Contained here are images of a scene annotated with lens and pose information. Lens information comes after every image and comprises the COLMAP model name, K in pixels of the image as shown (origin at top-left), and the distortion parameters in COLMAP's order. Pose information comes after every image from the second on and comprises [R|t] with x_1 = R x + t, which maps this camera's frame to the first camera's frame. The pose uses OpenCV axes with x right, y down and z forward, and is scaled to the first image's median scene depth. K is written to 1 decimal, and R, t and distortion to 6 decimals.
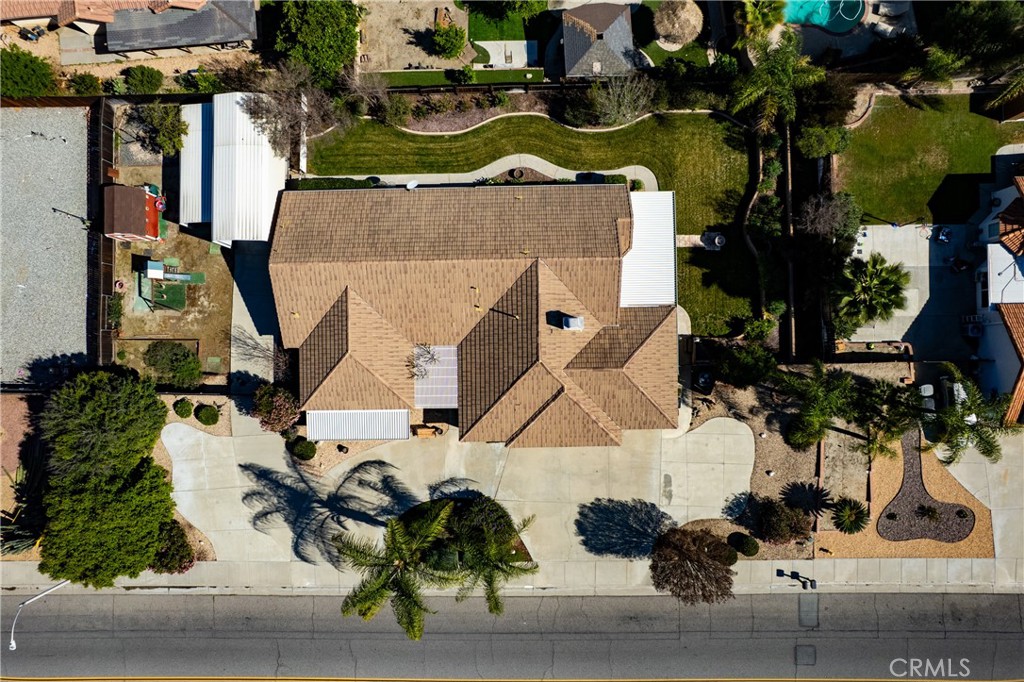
lens RADIAL K [[654.4, 0, 508.7], [0, 654.4, 348.0], [0, 0, 1]] dist [-0.078001, 0.073140]
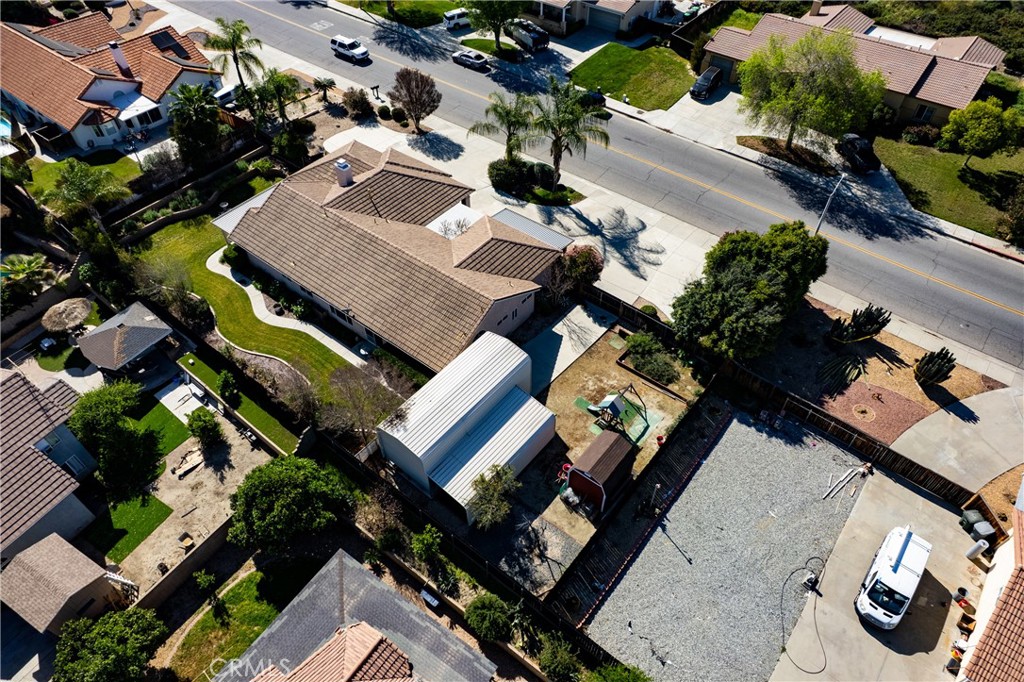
lens RADIAL K [[654.4, 0, 508.7], [0, 654.4, 348.0], [0, 0, 1]] dist [-0.078001, 0.073140]
pose [[-0.774153, -0.451970, 0.443181, -0.782654], [0.632874, -0.566526, 0.527749, -0.625913], [0.012547, 0.689036, 0.724618, 0.270420]]
